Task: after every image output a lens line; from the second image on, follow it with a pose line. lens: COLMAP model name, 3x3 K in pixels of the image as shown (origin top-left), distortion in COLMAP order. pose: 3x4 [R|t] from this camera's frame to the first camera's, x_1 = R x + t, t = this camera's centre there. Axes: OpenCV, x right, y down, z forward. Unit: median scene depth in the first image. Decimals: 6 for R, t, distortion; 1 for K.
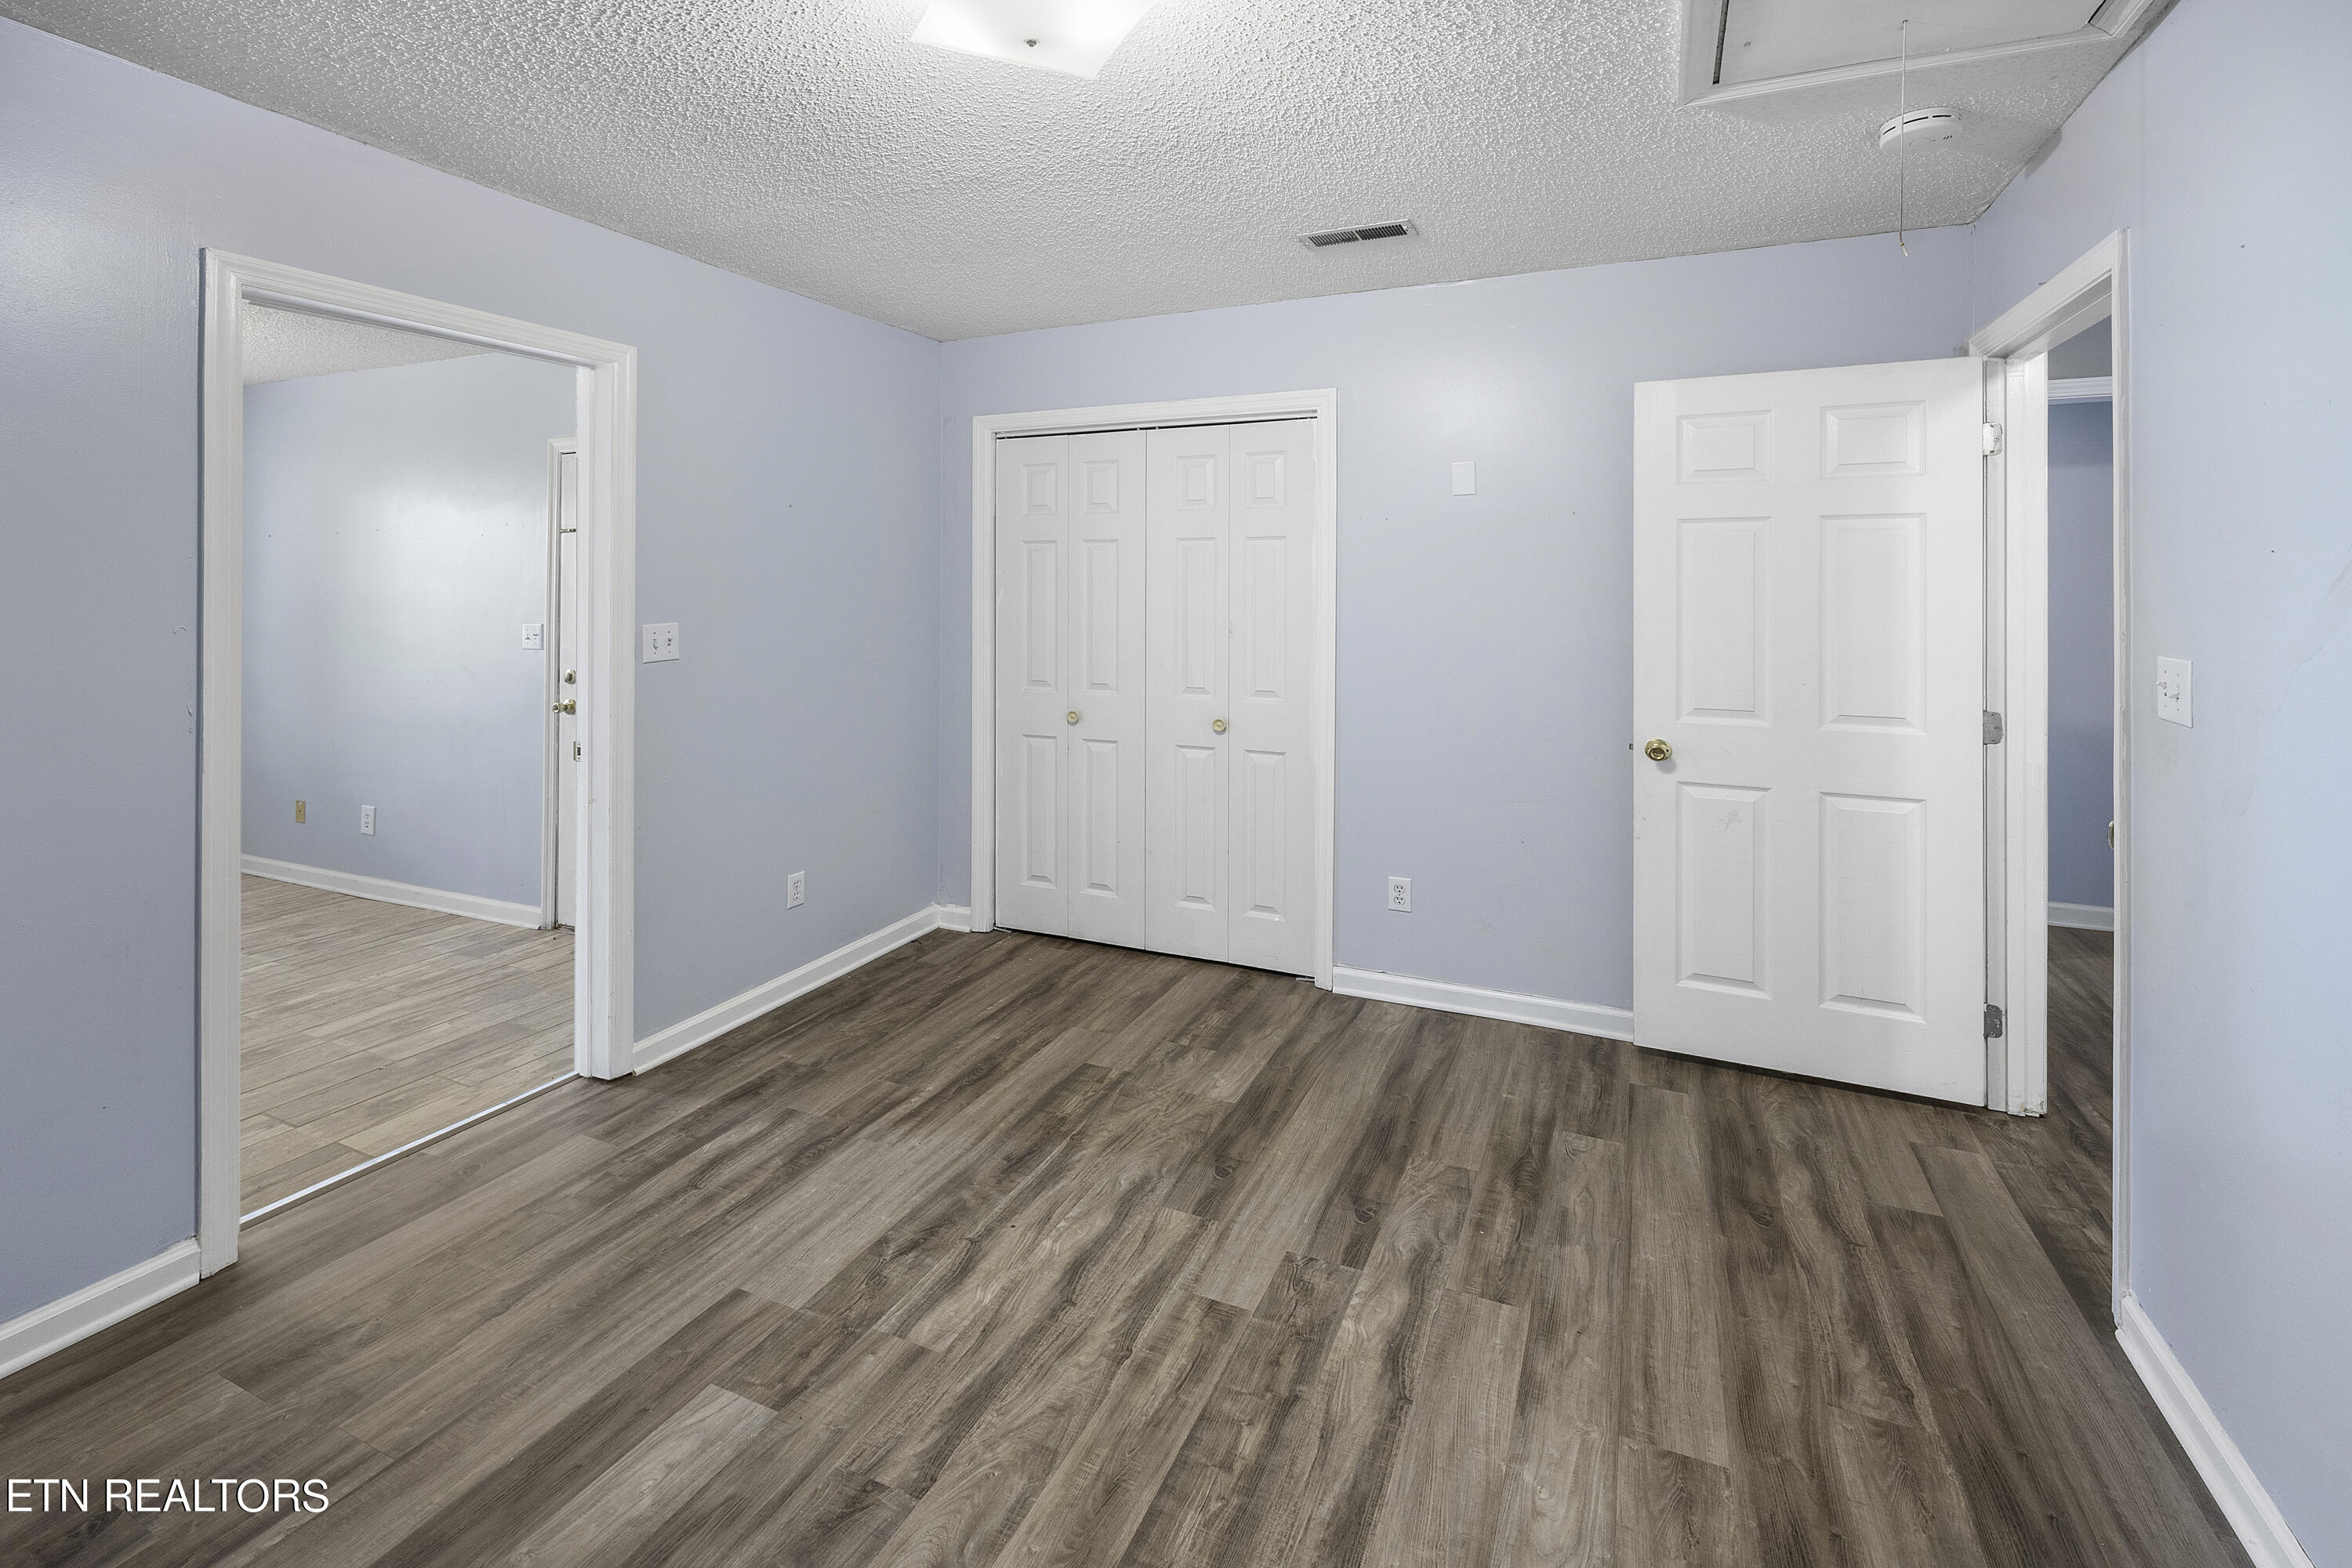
lens RADIAL K [[1038.4, 0, 1161.4], [0, 1038.4, 781.4], [0, 0, 1]] dist [0.011936, 0.001755]
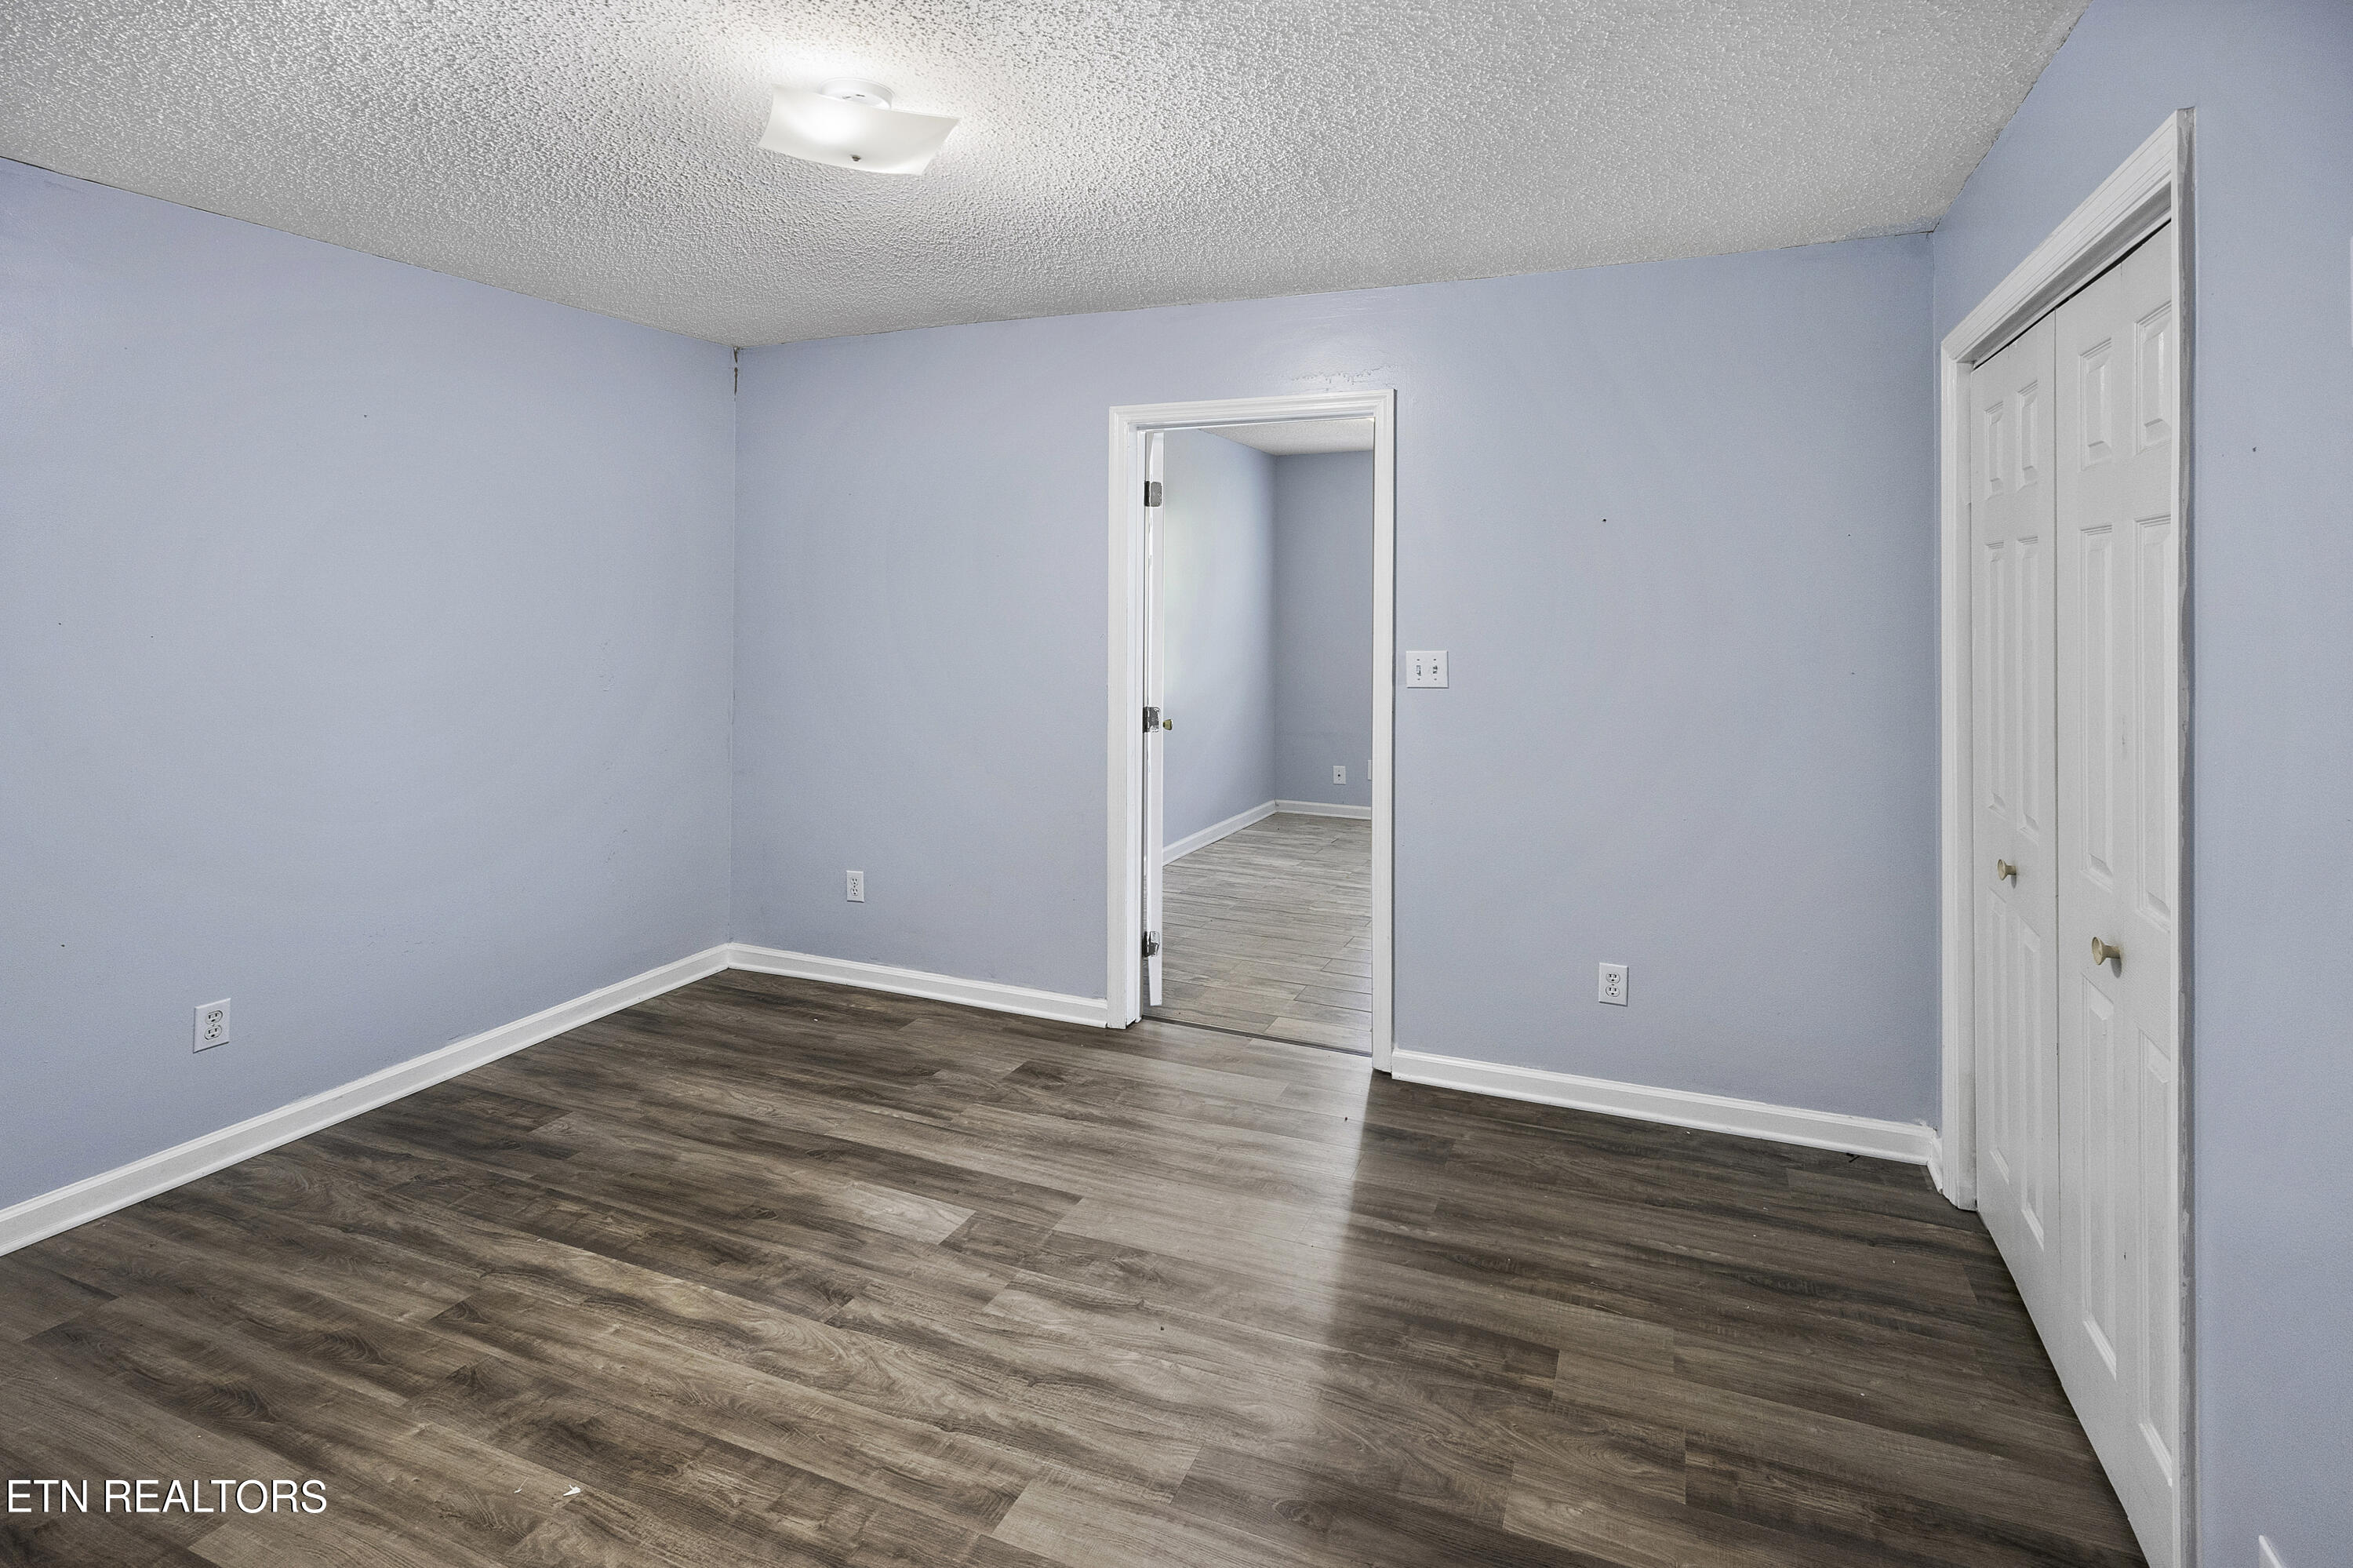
lens RADIAL K [[1170.3, 0, 1176.8], [0, 1170.3, 791.7], [0, 0, 1]] dist [0.018938, 0.000253]
pose [[0.016406, 0.164763, -0.986197, 0.870656], [-0.187080, 0.969417, 0.158848, -0.205980], [0.982208, 0.181892, 0.046728, 0.982198]]
